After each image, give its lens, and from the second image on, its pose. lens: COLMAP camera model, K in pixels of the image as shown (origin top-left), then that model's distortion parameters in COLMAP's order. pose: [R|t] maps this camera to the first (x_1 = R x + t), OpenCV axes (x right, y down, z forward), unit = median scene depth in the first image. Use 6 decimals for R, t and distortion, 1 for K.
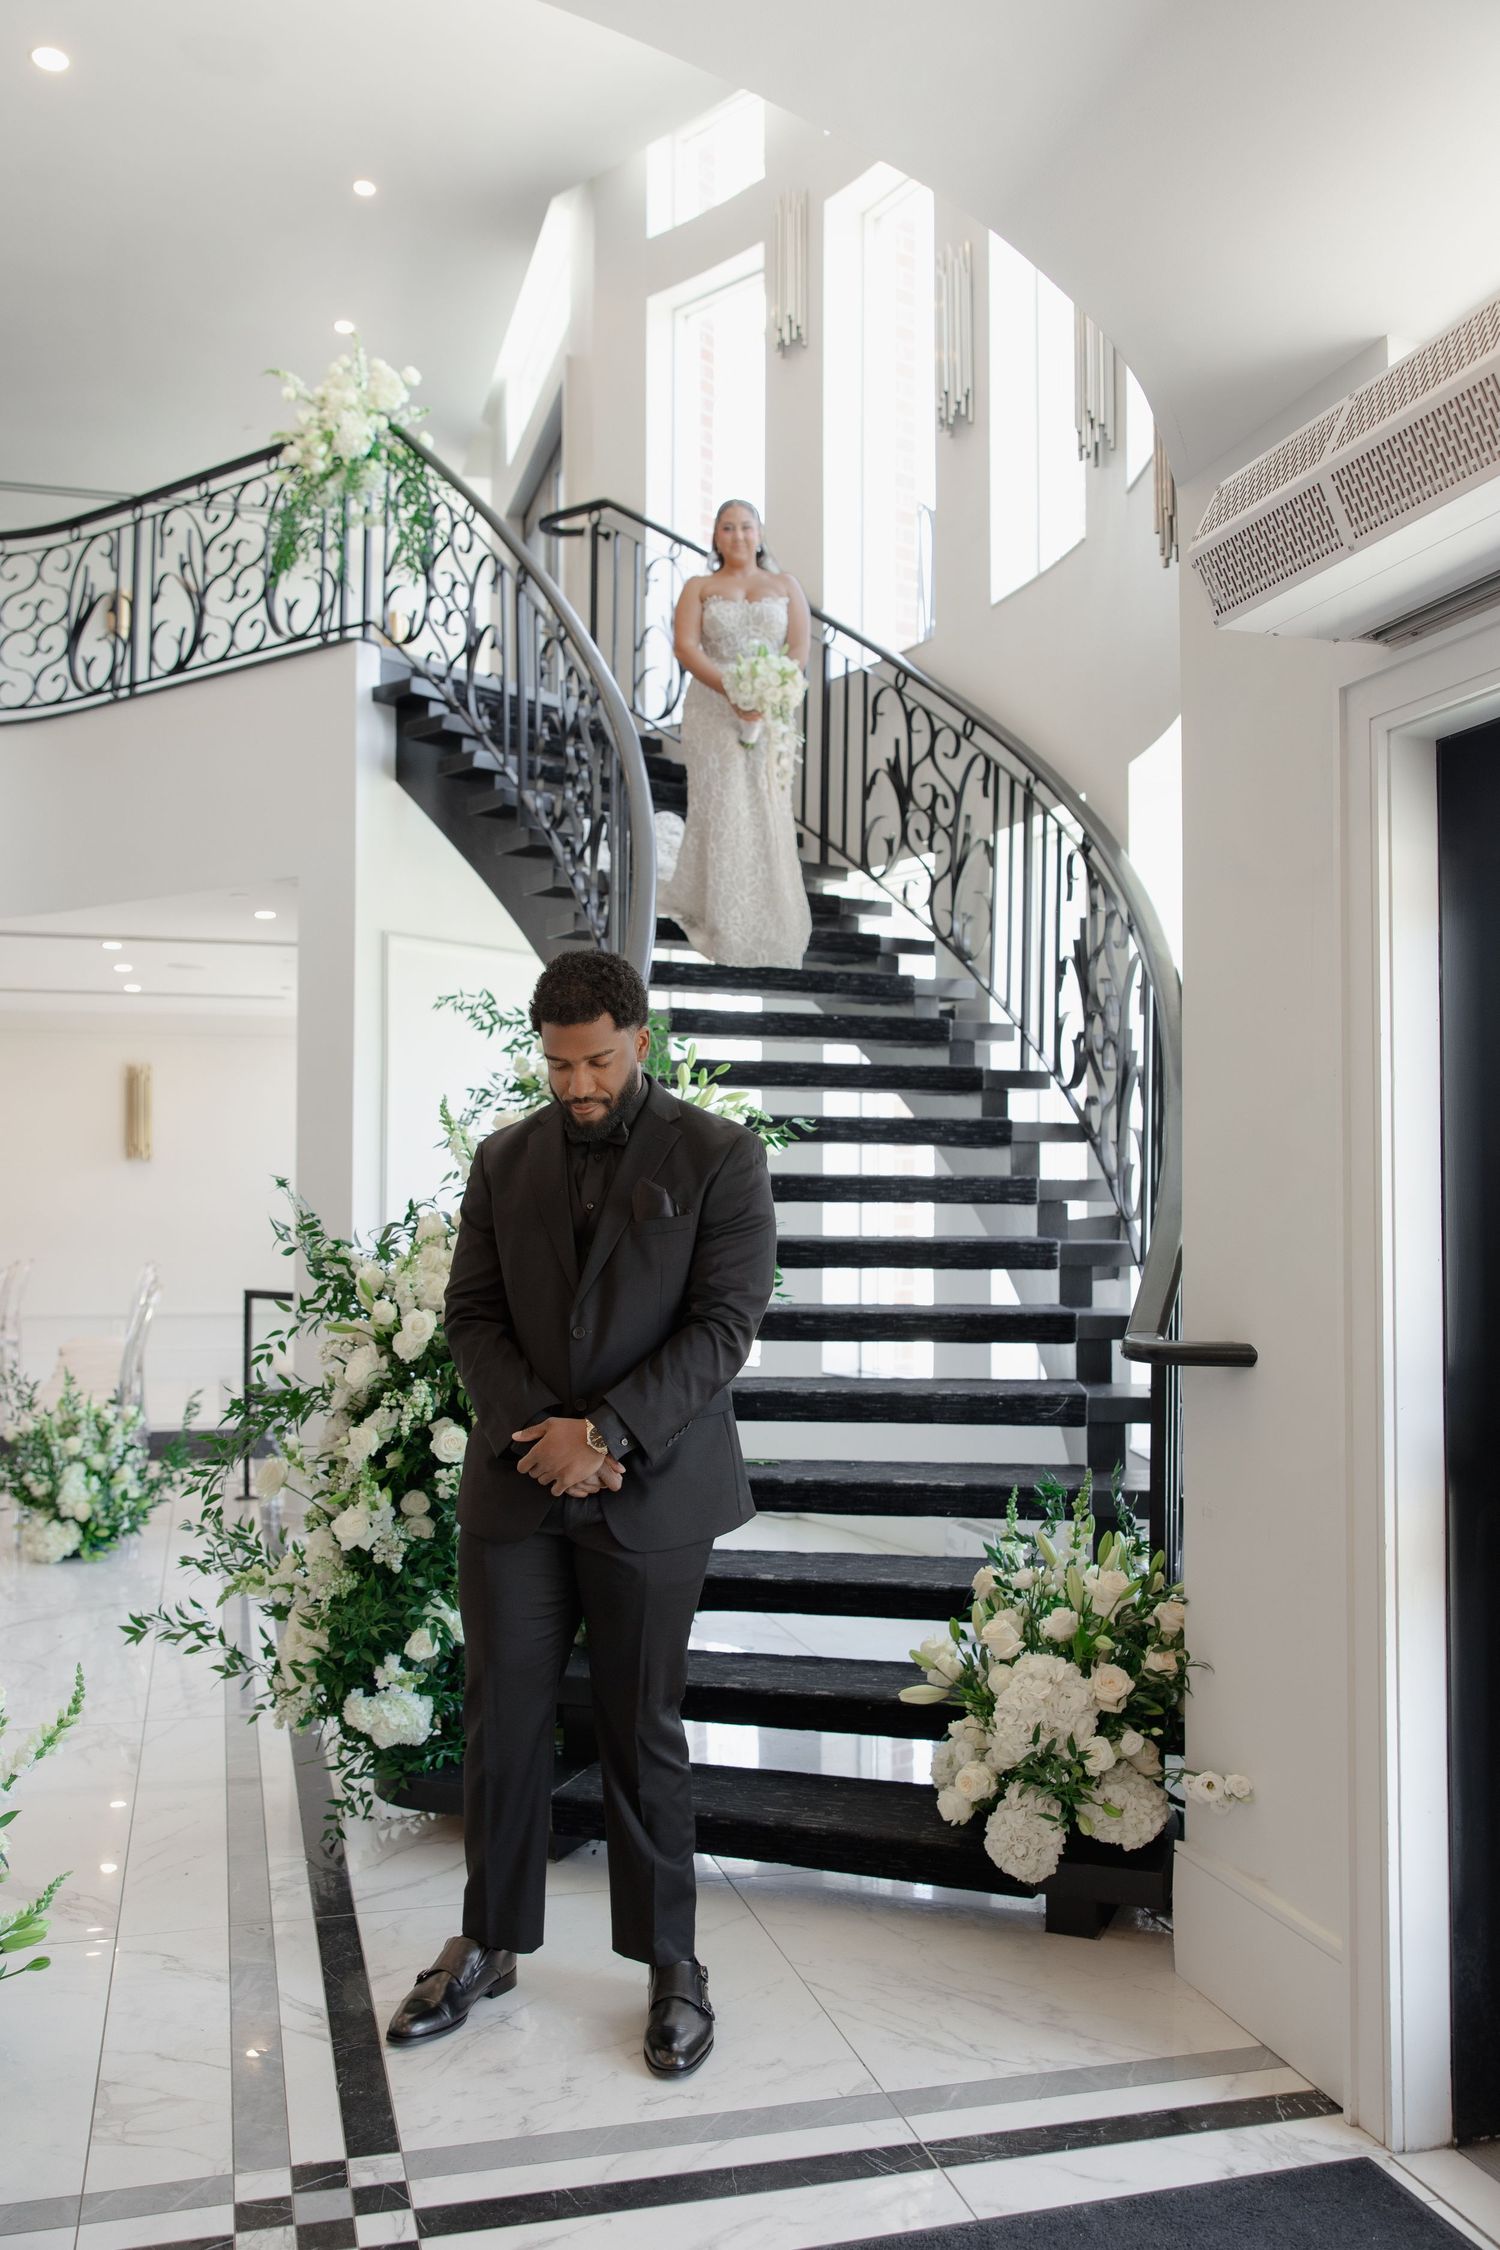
lens RADIAL K [[1990.9, 0, 746.7], [0, 1990.9, 1112.4], [0, 0, 1]] dist [-0.003180, -0.006678]
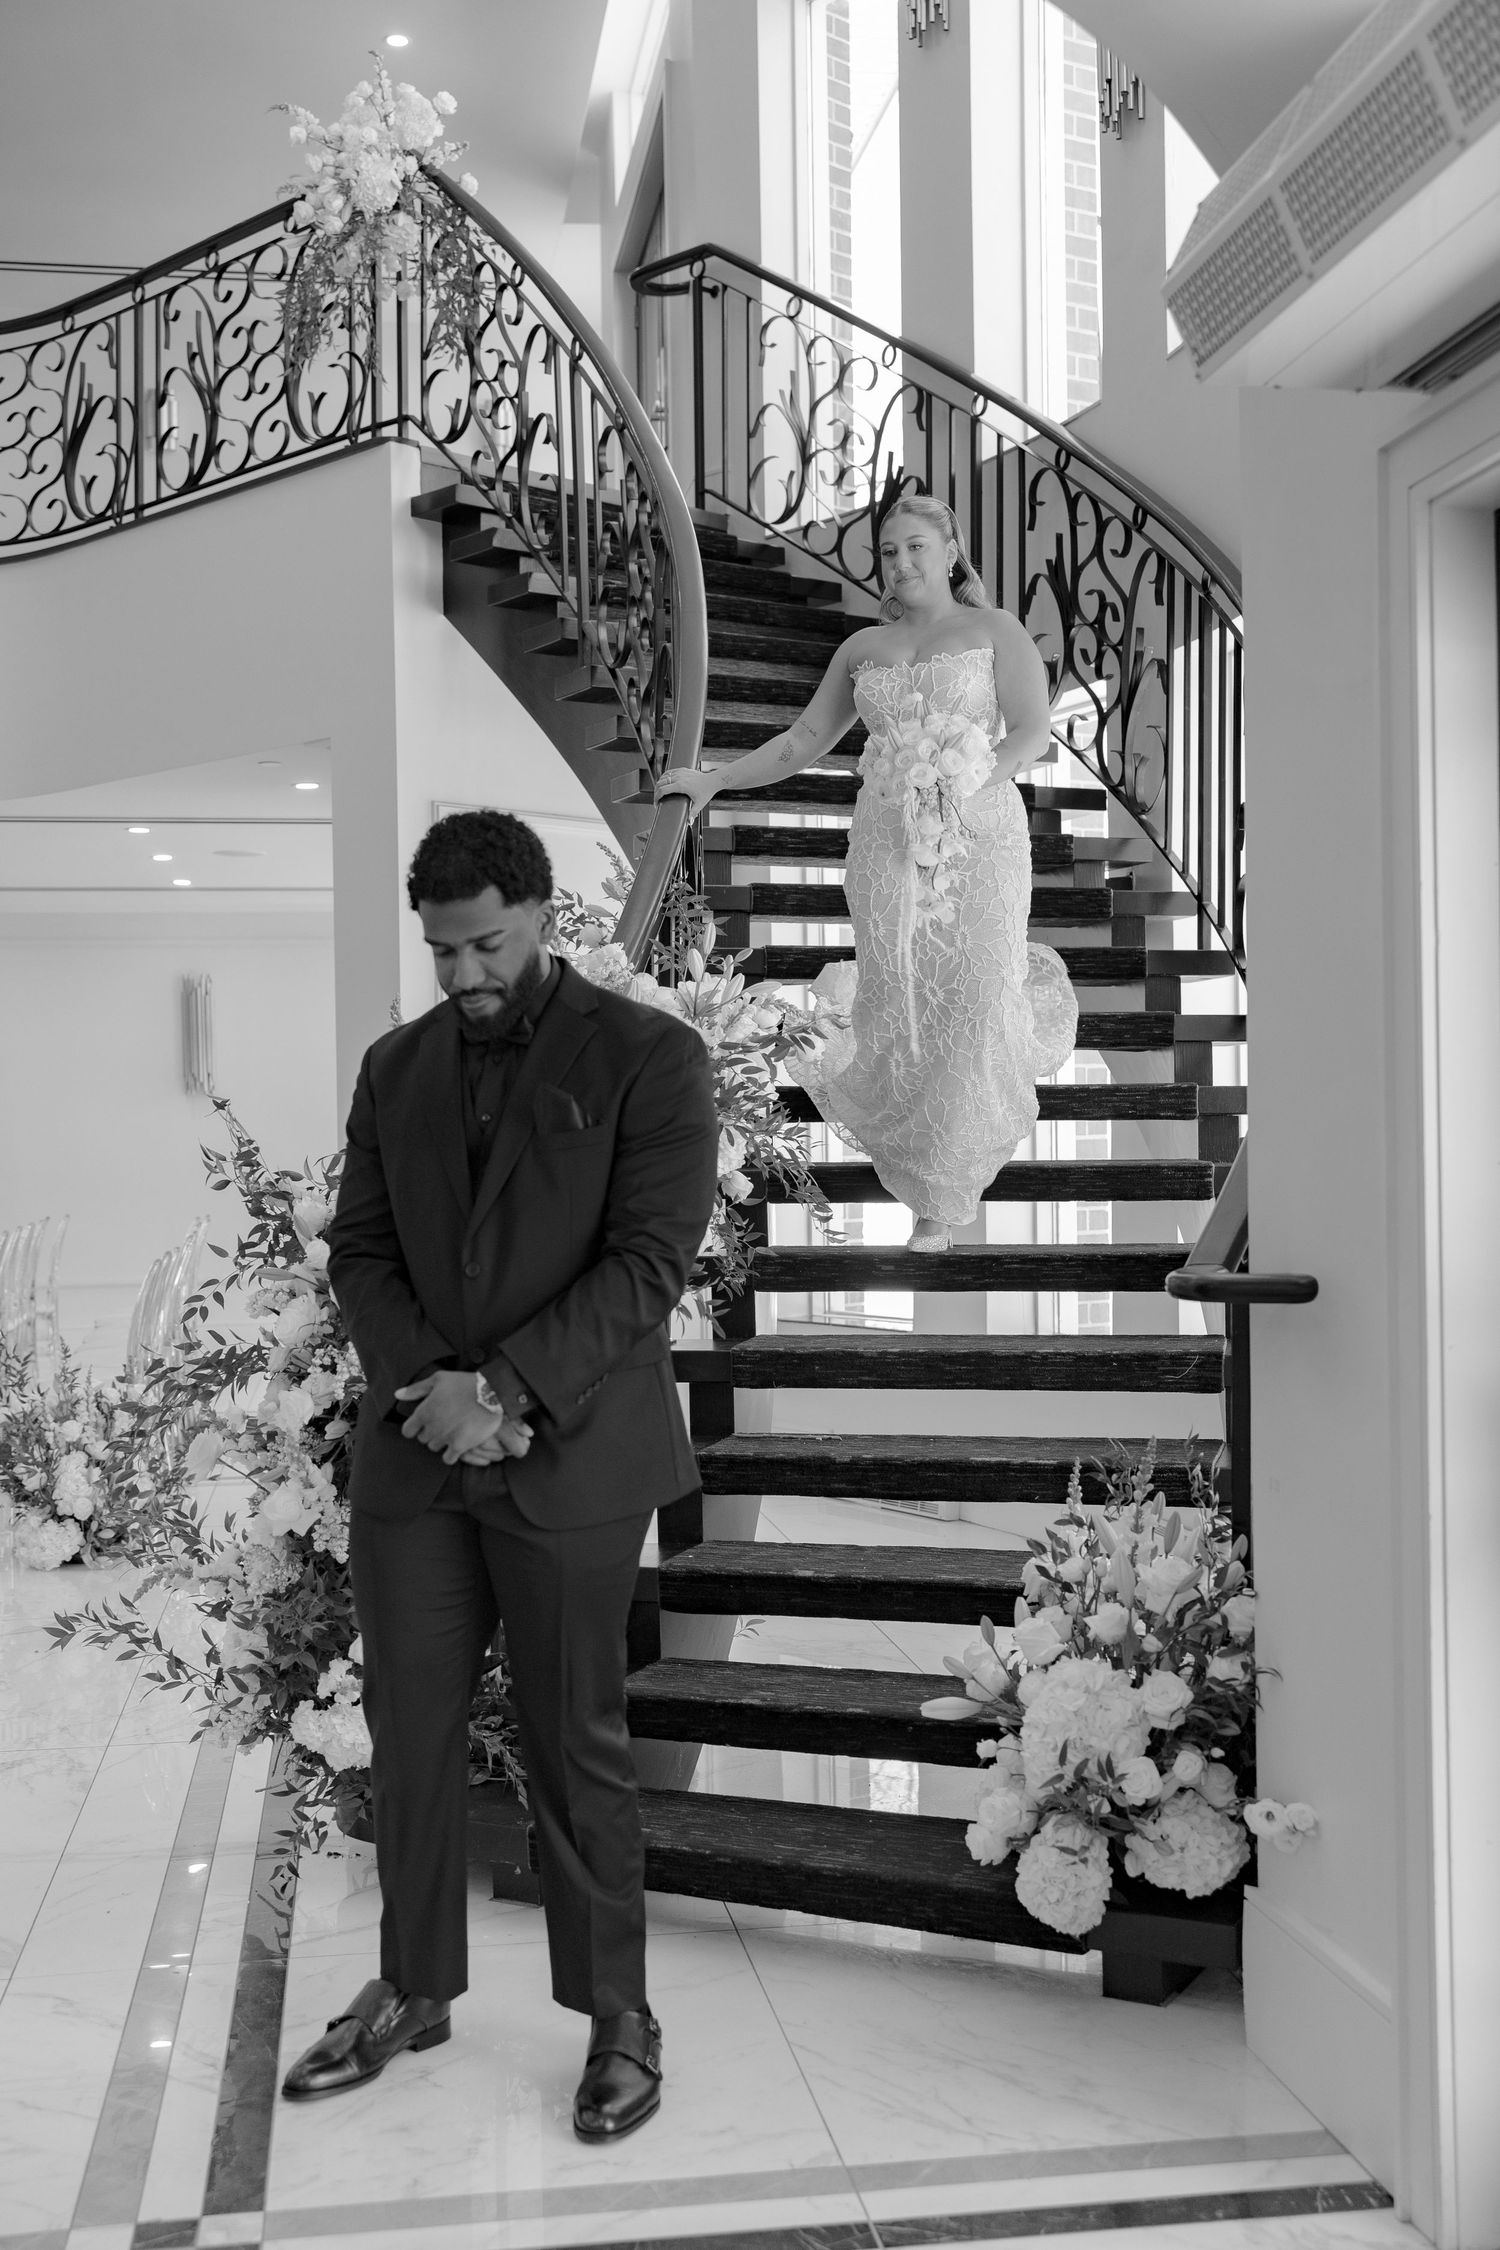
lens RADIAL K [[2541.4, 0, 752.2], [0, 2541.4, 1140.3], [0, 0, 1]] dist [0.002459, 0.000000]
pose [[0.993185, -0.016611, -0.115361, 0.119010], [0.021704, 0.998838, 0.043034, 0.009854], [0.114512, -0.045245, 0.992391, -0.036639]]
